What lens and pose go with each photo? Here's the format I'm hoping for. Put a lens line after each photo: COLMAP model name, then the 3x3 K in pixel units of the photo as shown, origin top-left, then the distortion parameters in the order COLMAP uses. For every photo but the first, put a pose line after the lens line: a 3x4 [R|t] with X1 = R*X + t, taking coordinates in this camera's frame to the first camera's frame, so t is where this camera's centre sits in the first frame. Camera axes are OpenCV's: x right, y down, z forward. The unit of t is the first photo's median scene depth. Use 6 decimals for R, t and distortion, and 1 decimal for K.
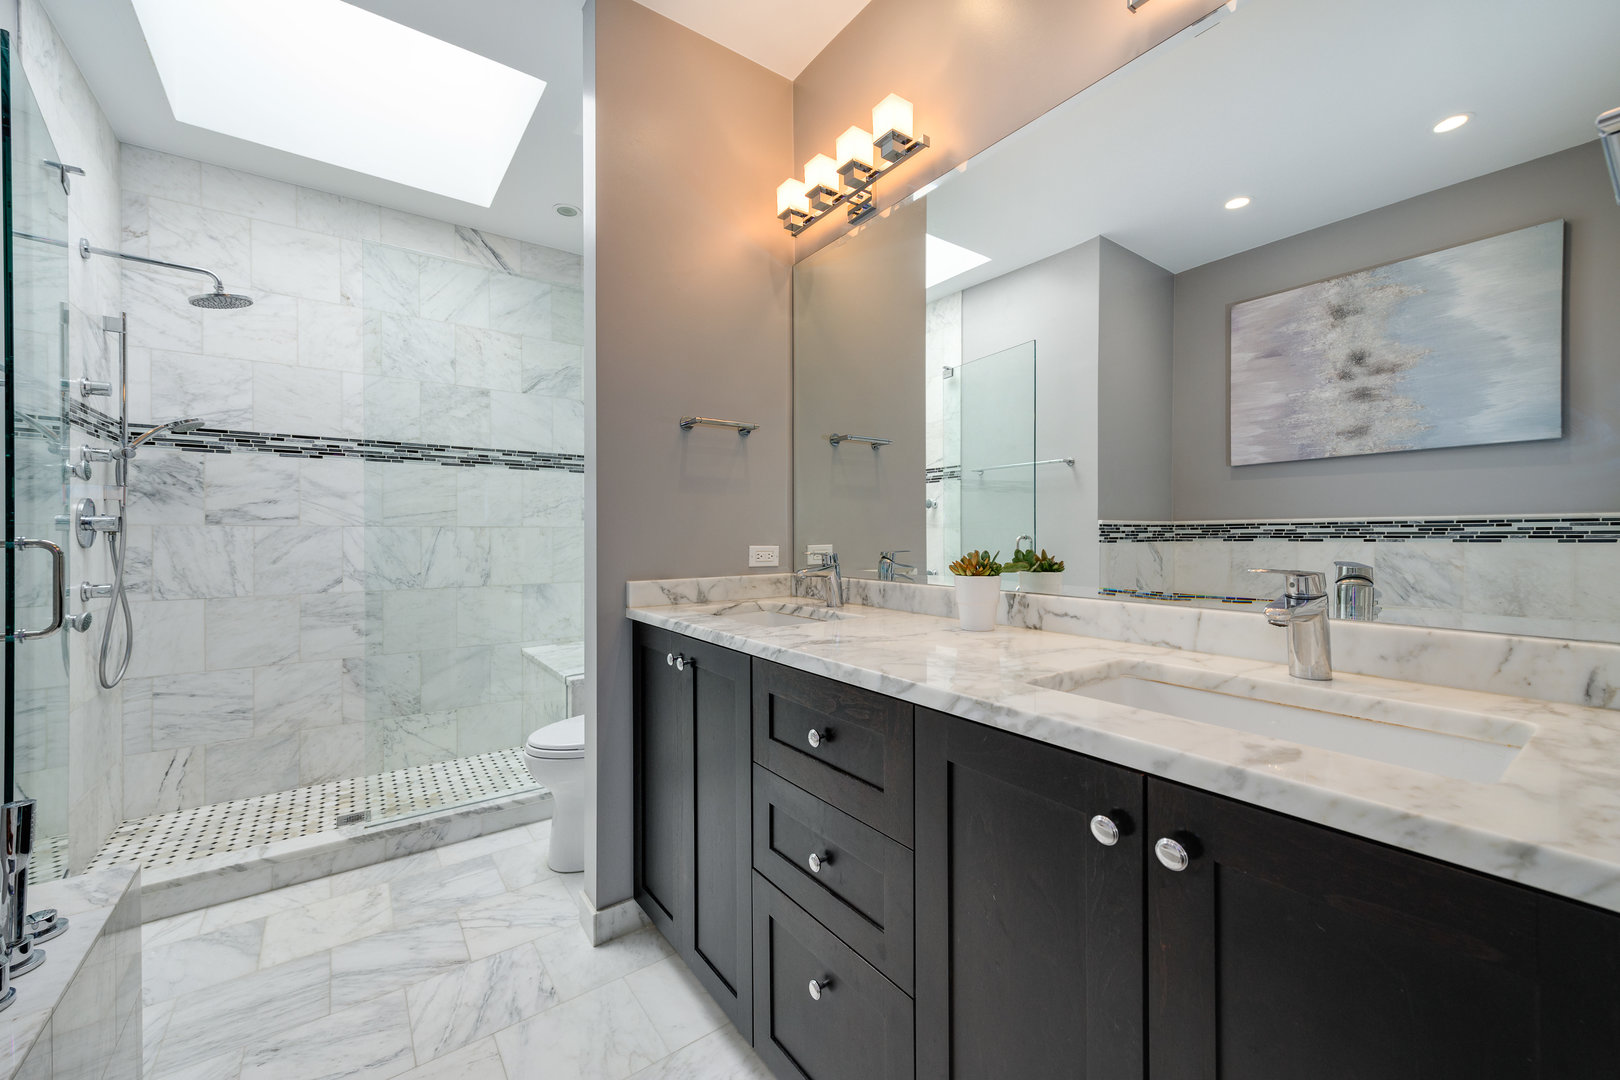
lens RADIAL K [[637.1, 0, 809.6], [0, 637.1, 535.4], [0, 0, 1]] dist [0.009529, -0.000745]
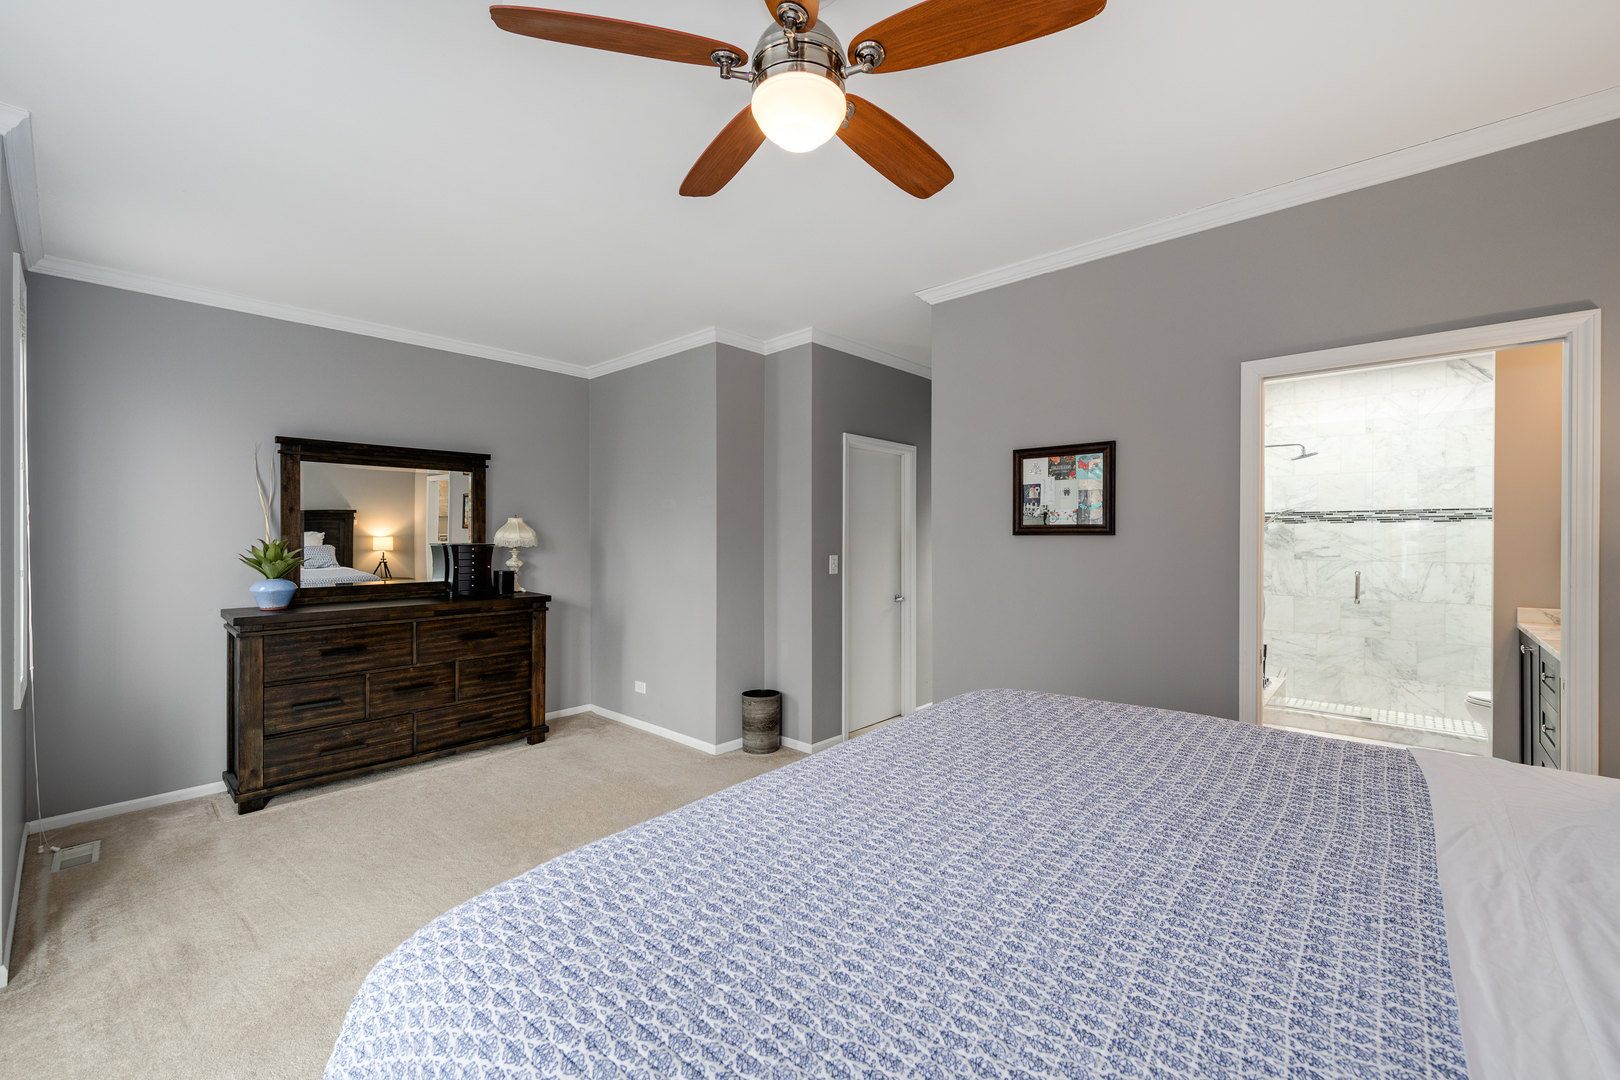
lens RADIAL K [[660.2, 0, 810.0], [0, 660.2, 540.0], [0, 0, 1]] dist [0.001801, 0.000159]
pose [[0.207759, 0.005801, -0.978163, 0.783801], [-0.003870, 0.999979, 0.005108, -0.082497], [0.978172, 0.002724, 0.207777, -0.932445]]
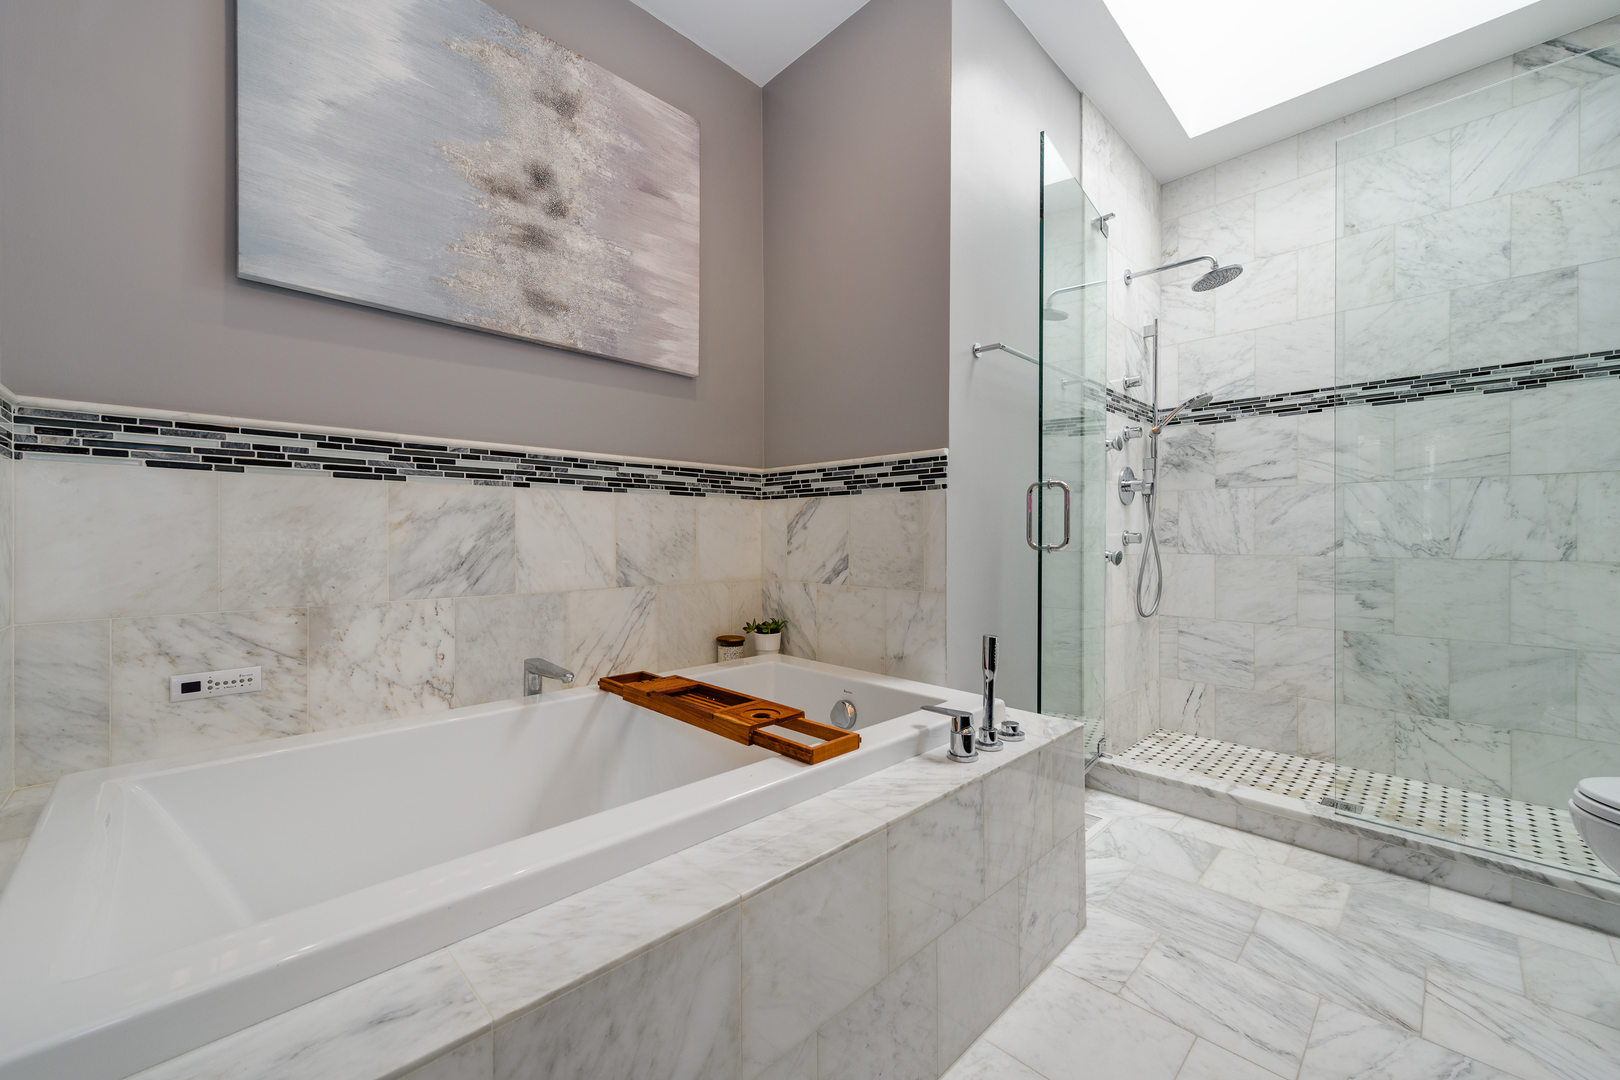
lens RADIAL K [[637.1, 0, 809.6], [0, 637.1, 535.4], [0, 0, 1]] dist [0.009529, -0.000745]
pose [[0.145905, 0.001927, -0.989297, 0.058620], [-0.004489, 0.999989, 0.001286, 0.067485], [0.989288, 0.004254, 0.145913, 0.138163]]
